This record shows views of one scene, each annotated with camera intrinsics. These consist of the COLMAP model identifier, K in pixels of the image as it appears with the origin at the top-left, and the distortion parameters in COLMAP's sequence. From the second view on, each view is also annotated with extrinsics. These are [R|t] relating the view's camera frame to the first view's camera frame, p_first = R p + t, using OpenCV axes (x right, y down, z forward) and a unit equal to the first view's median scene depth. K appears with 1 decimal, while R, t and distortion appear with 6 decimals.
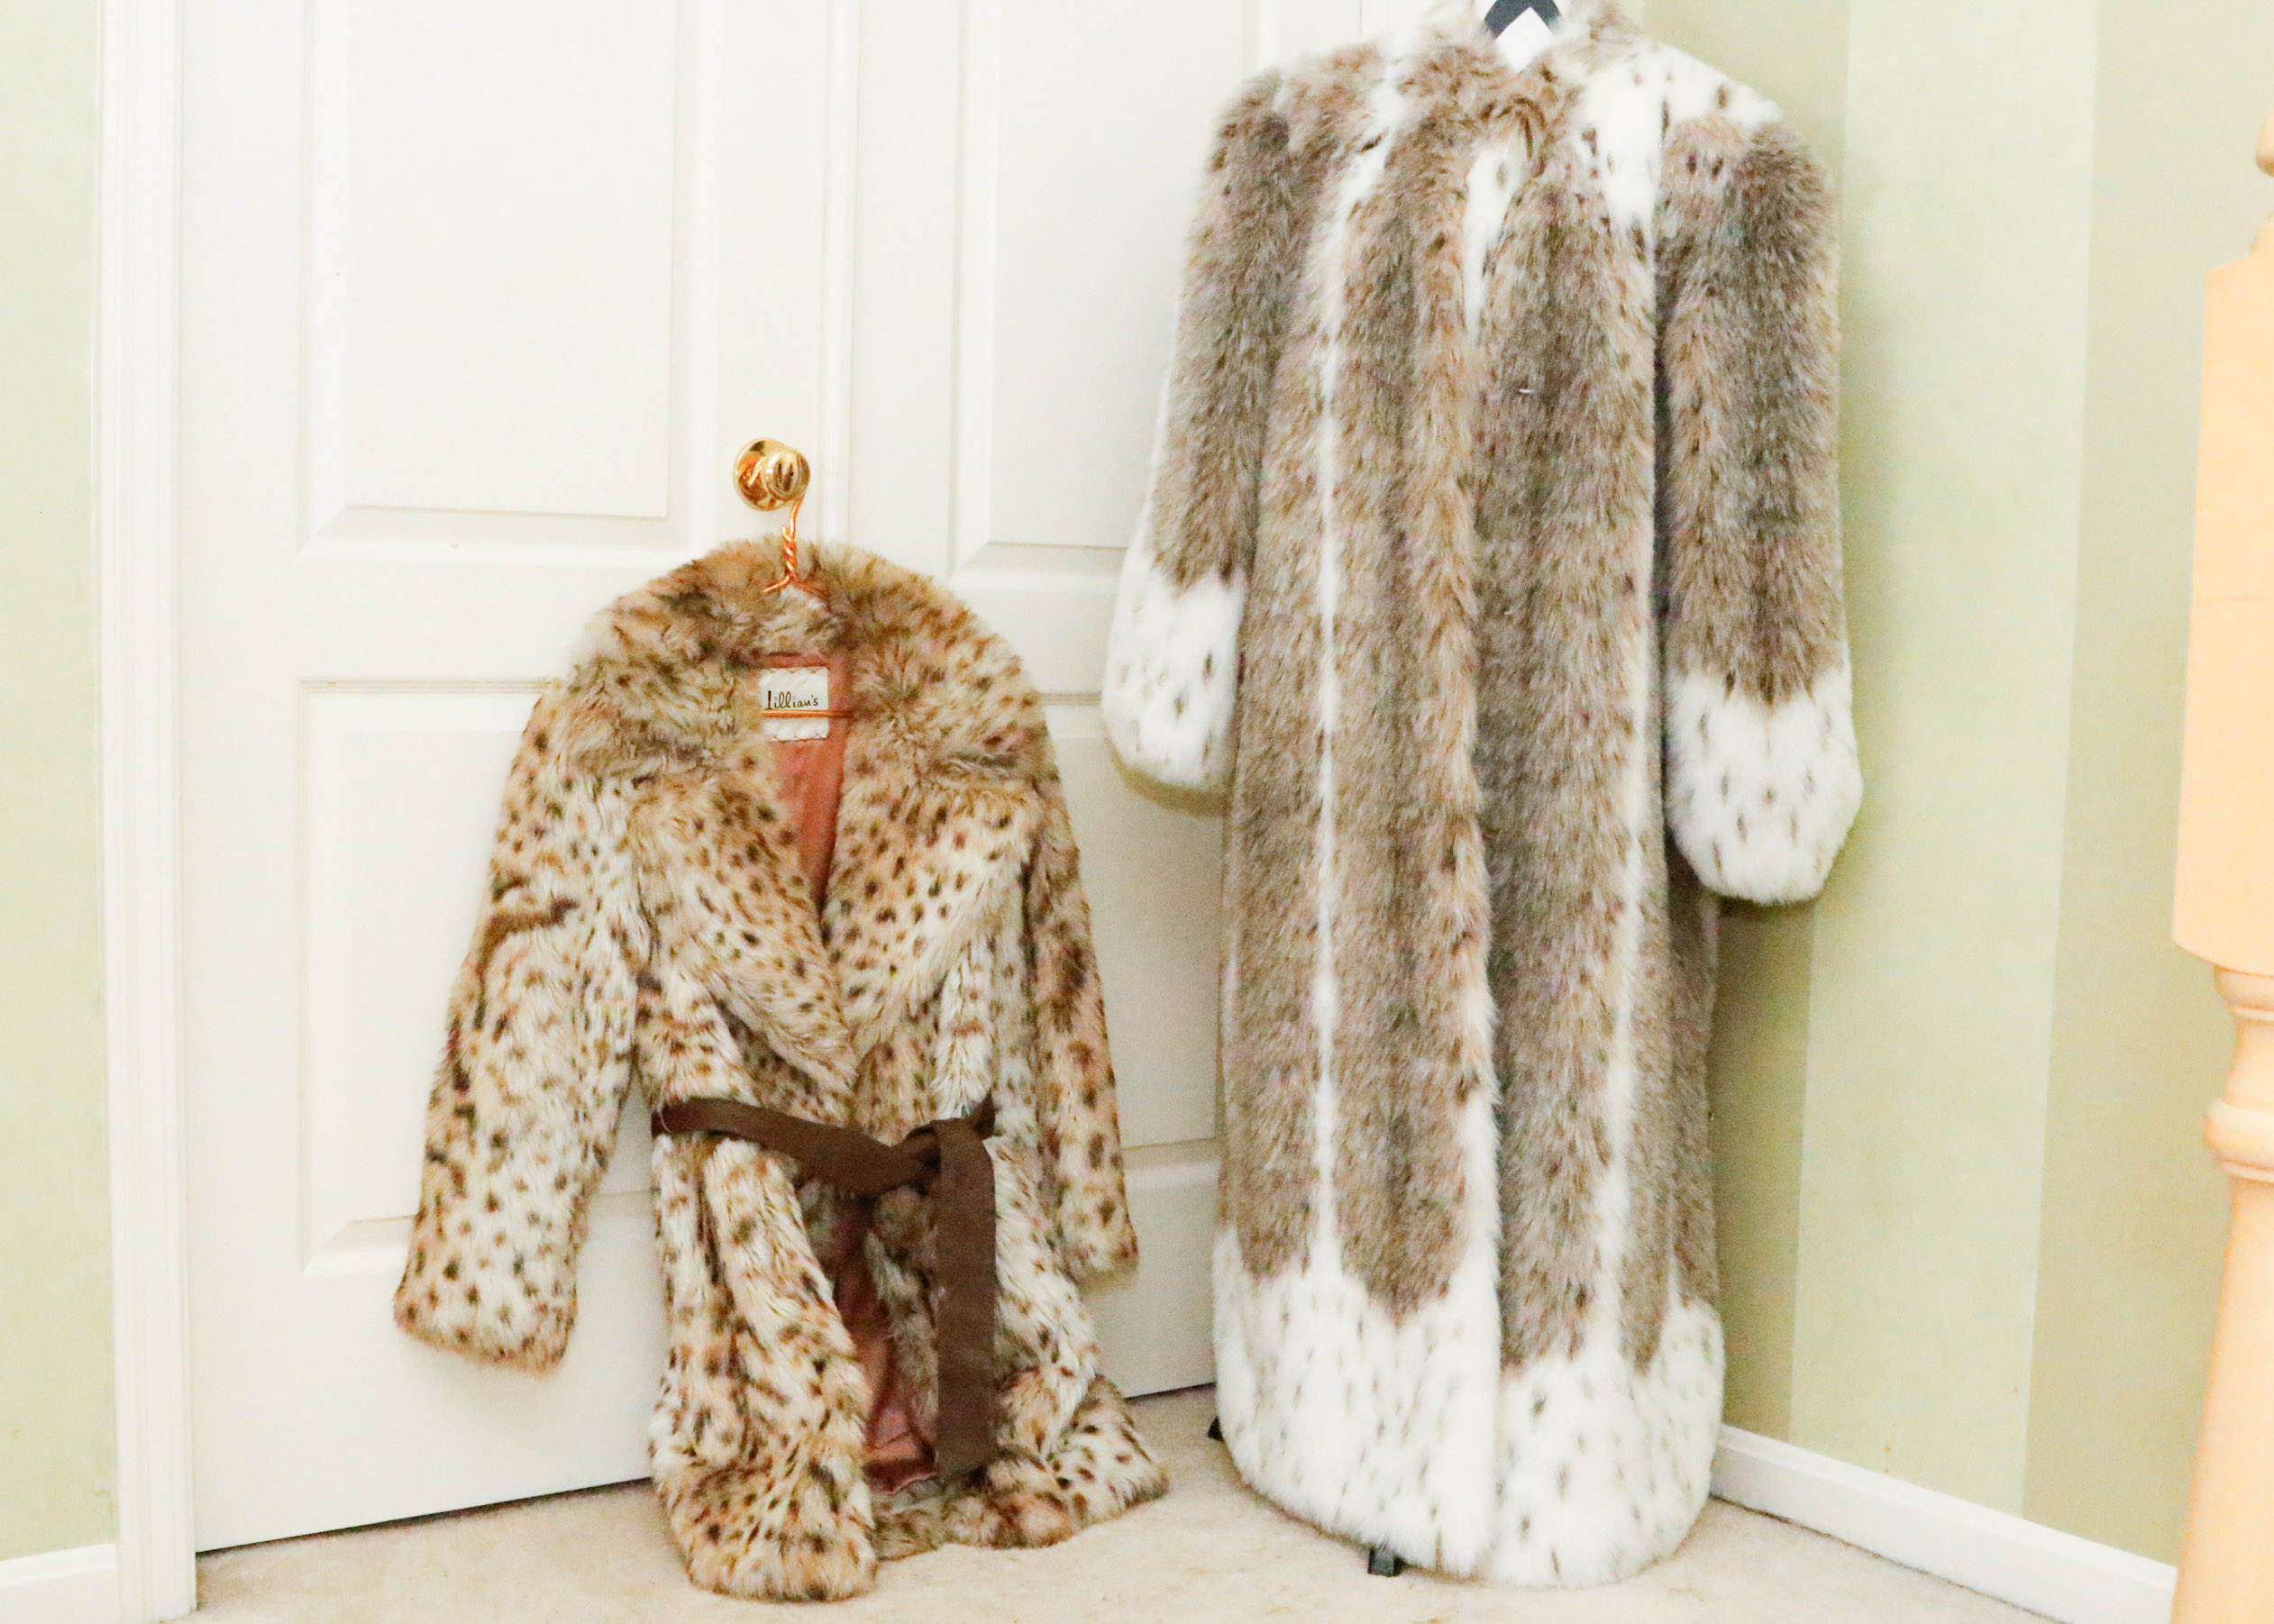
lens RADIAL K [[2844.7, 0, 1137.0], [0, 2844.7, 812.0], [0, 0, 1]] dist [-0.007043, -0.004093]
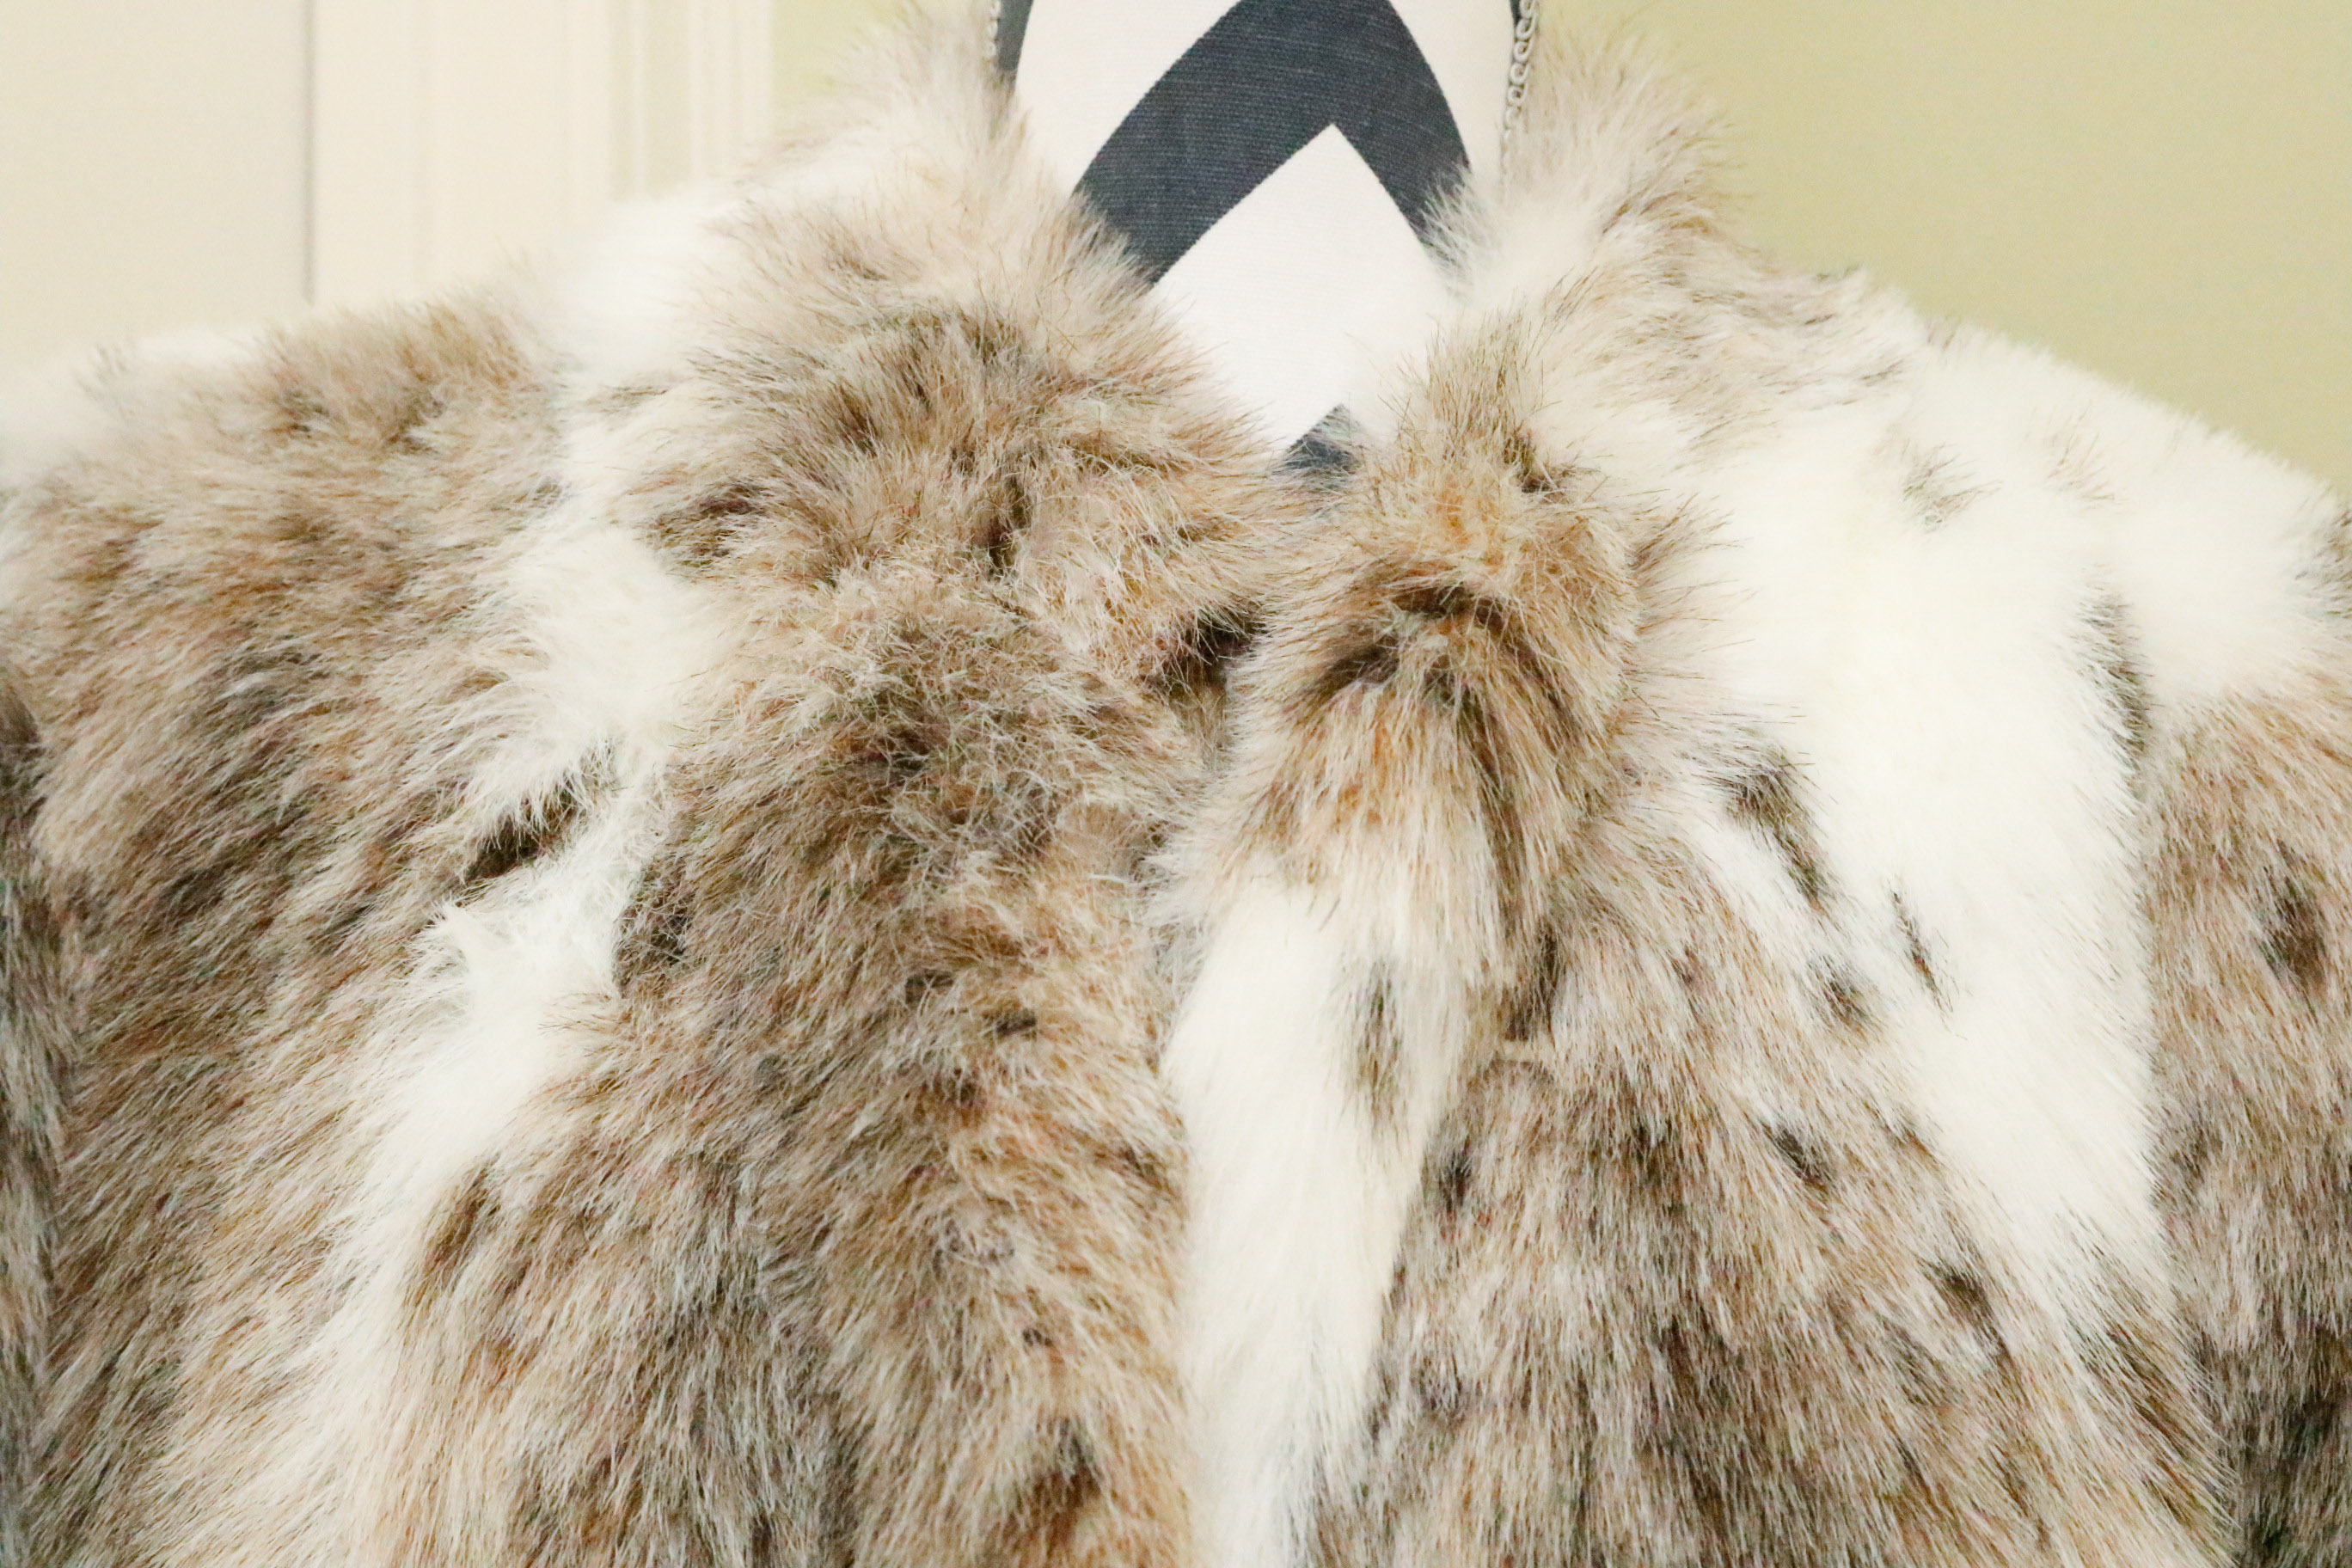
lens RADIAL K [[4996.0, 0, 1176.0], [0, 4996.0, 784.0], [0, 0, 1]] dist [0.090026, 0.180657]
pose [[0.961415, -0.010231, 0.274913, 0.036854], [0.065729, 0.978909, -0.193434, -0.179958], [-0.267136, 0.204040, 0.941810, 0.713316]]
